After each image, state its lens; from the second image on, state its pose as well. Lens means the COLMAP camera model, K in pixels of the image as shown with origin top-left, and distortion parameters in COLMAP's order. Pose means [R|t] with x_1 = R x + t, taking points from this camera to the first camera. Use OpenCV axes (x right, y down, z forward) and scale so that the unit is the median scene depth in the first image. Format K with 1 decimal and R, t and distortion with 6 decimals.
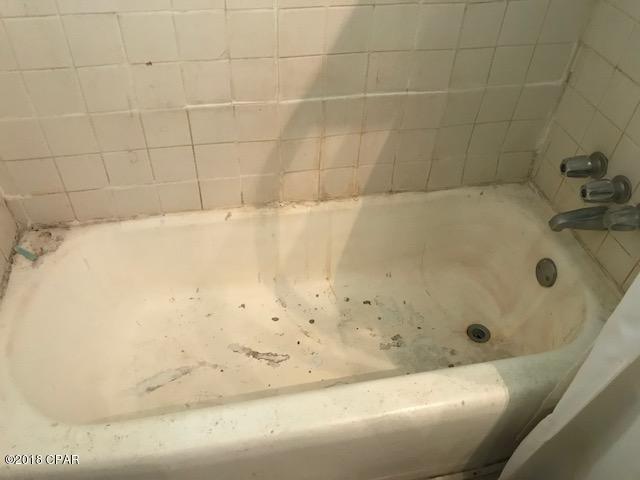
lens RADIAL K [[527.7, 0, 324.1], [0, 527.7, 239.9], [0, 0, 1]] dist [0.020624, -0.026055]
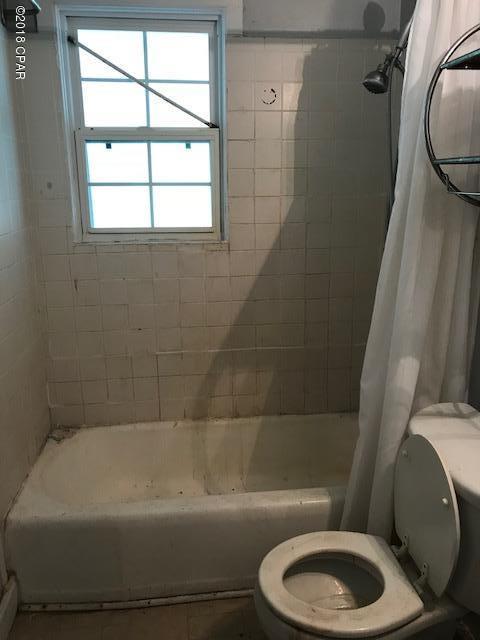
lens RADIAL K [[527.7, 0, 238.2], [0, 527.7, 318.4], [0, 0, 1]] dist [0.020624, -0.026055]
pose [[0.993102, -0.025880, -0.114358, 0.200535], [-0.032436, 0.876633, -0.480064, 0.439433], [0.112674, 0.480462, 0.869747, -0.528864]]
